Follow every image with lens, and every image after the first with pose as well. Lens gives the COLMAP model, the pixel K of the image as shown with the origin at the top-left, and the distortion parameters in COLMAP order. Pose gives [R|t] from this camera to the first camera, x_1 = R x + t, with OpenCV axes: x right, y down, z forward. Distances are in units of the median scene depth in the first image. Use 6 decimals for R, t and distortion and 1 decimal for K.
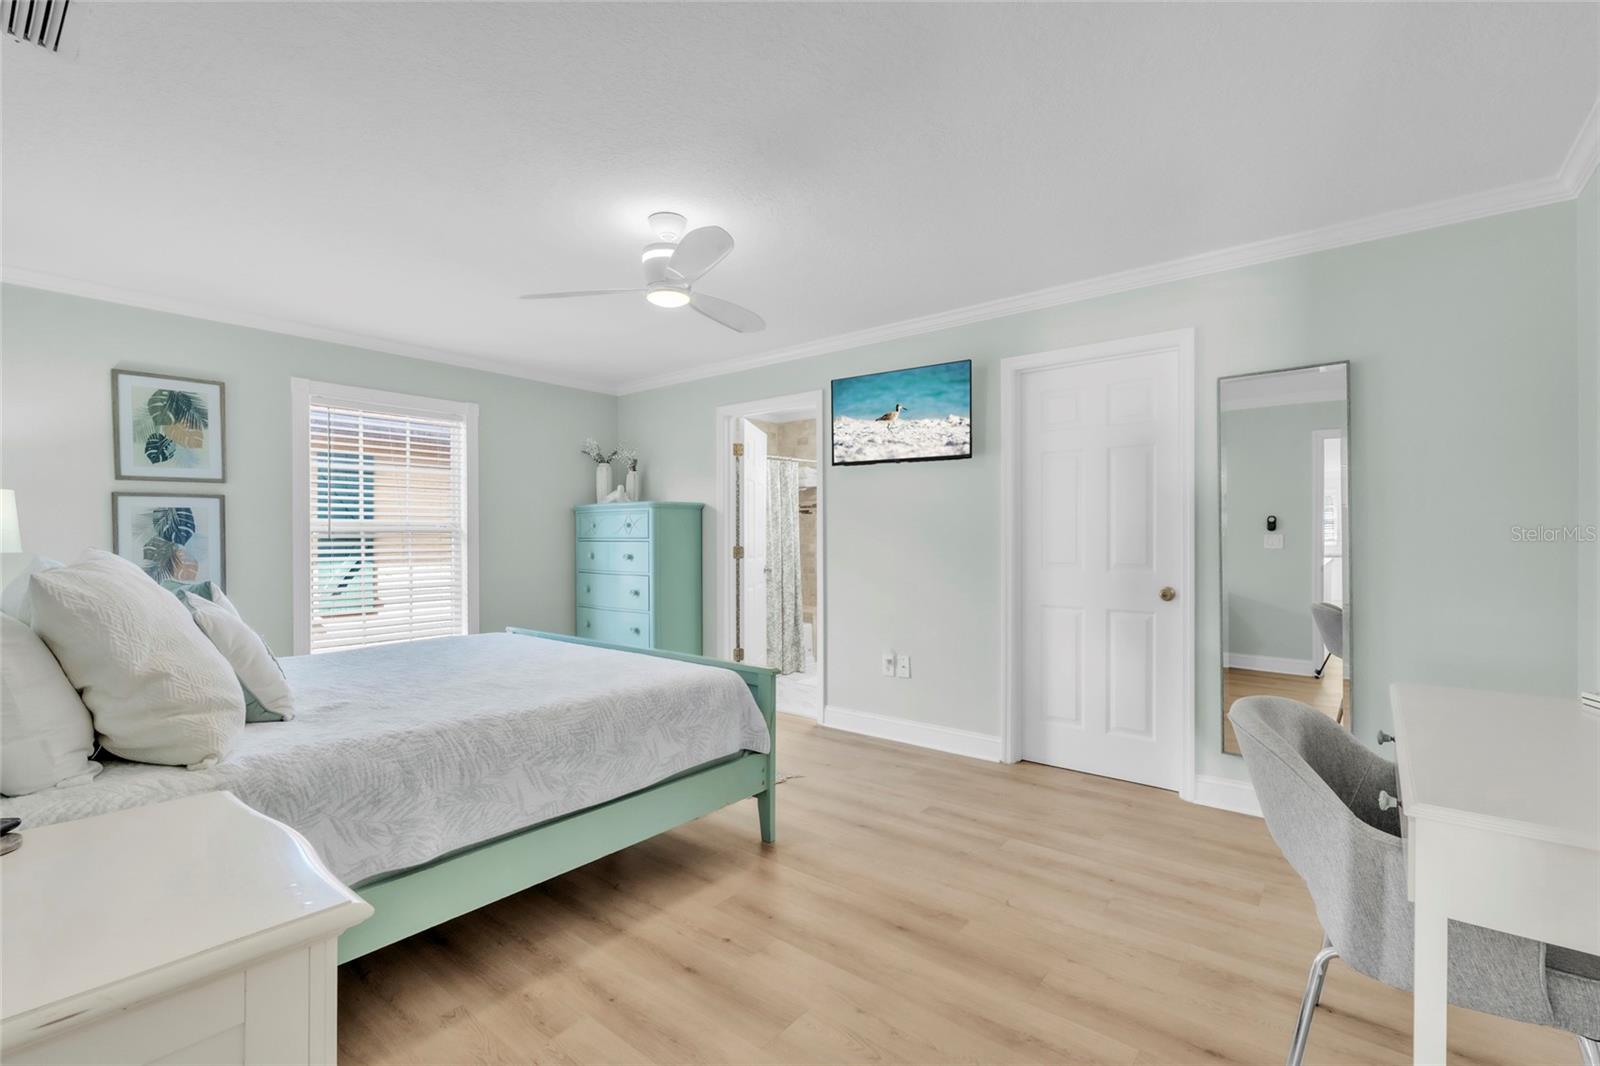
lens RADIAL K [[708.3, 0, 800.0], [0, 708.3, 533.0], [0, 0, 1]] dist [-0.002646, -0.000069]
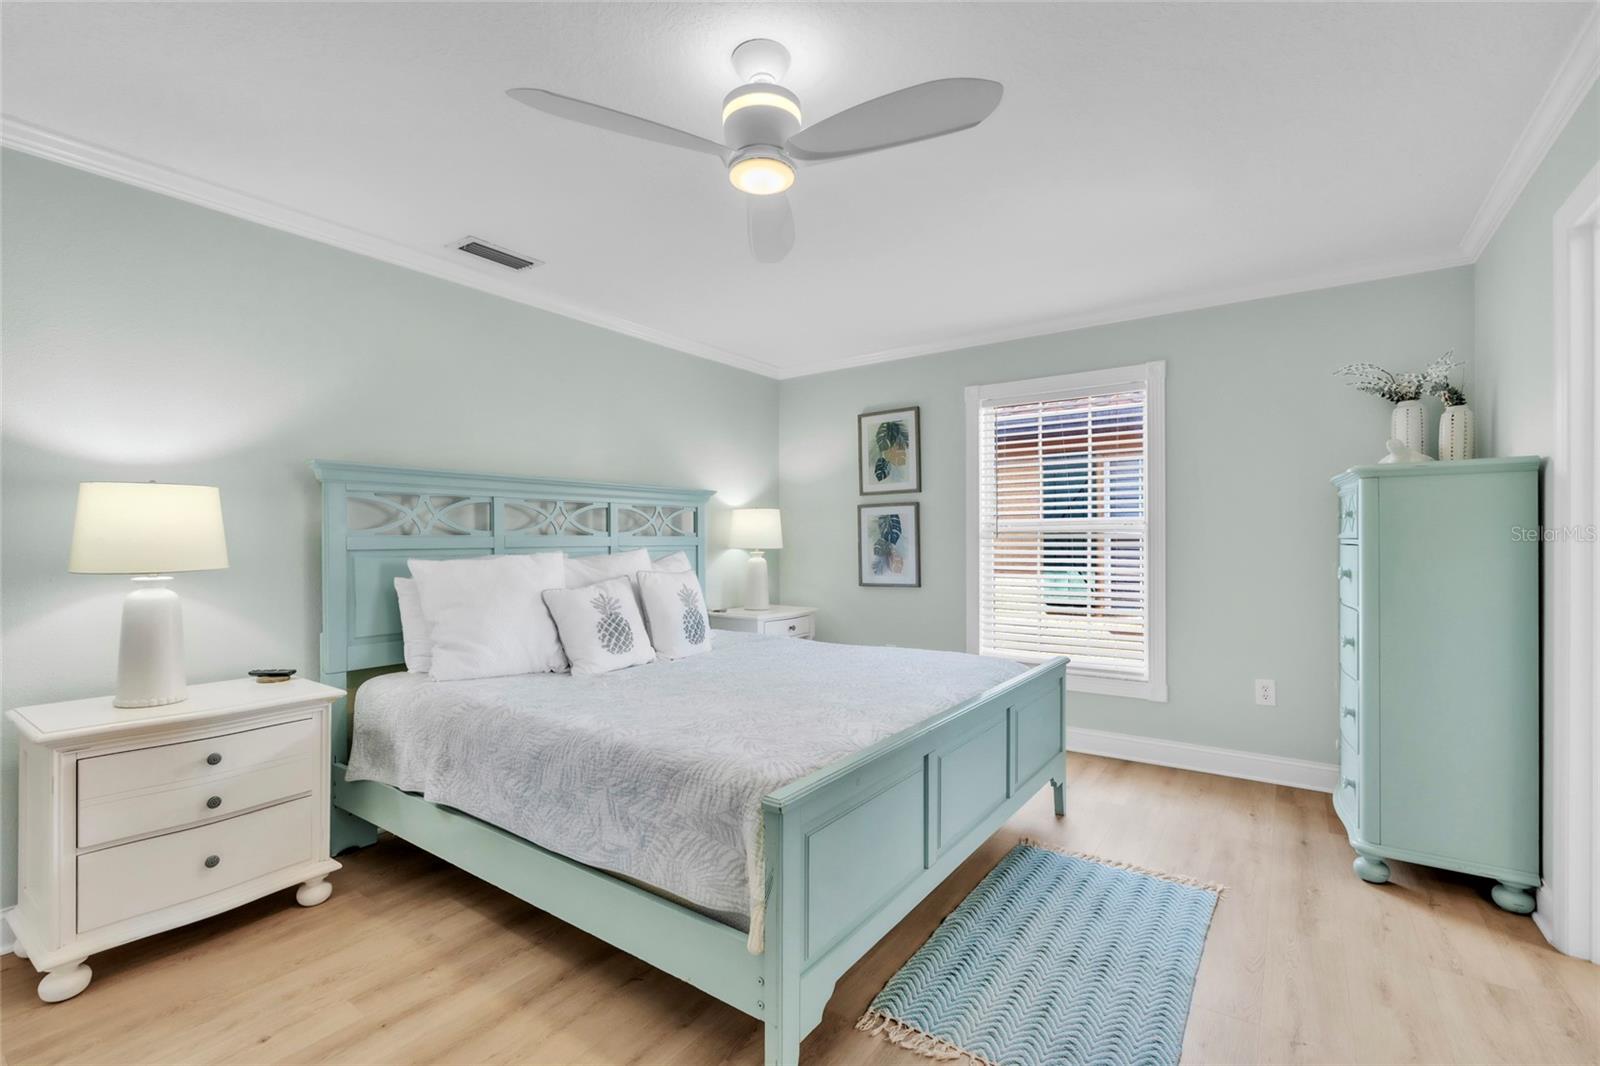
lens RADIAL K [[708.3, 0, 800.0], [0, 708.3, 533.0], [0, 0, 1]] dist [-0.002646, -0.000069]
pose [[0.057847, -0.006002, -0.998307, 0.364889], [0.010099, 0.999934, -0.005426, 0.002118], [0.998274, -0.009768, 0.057903, 0.761926]]
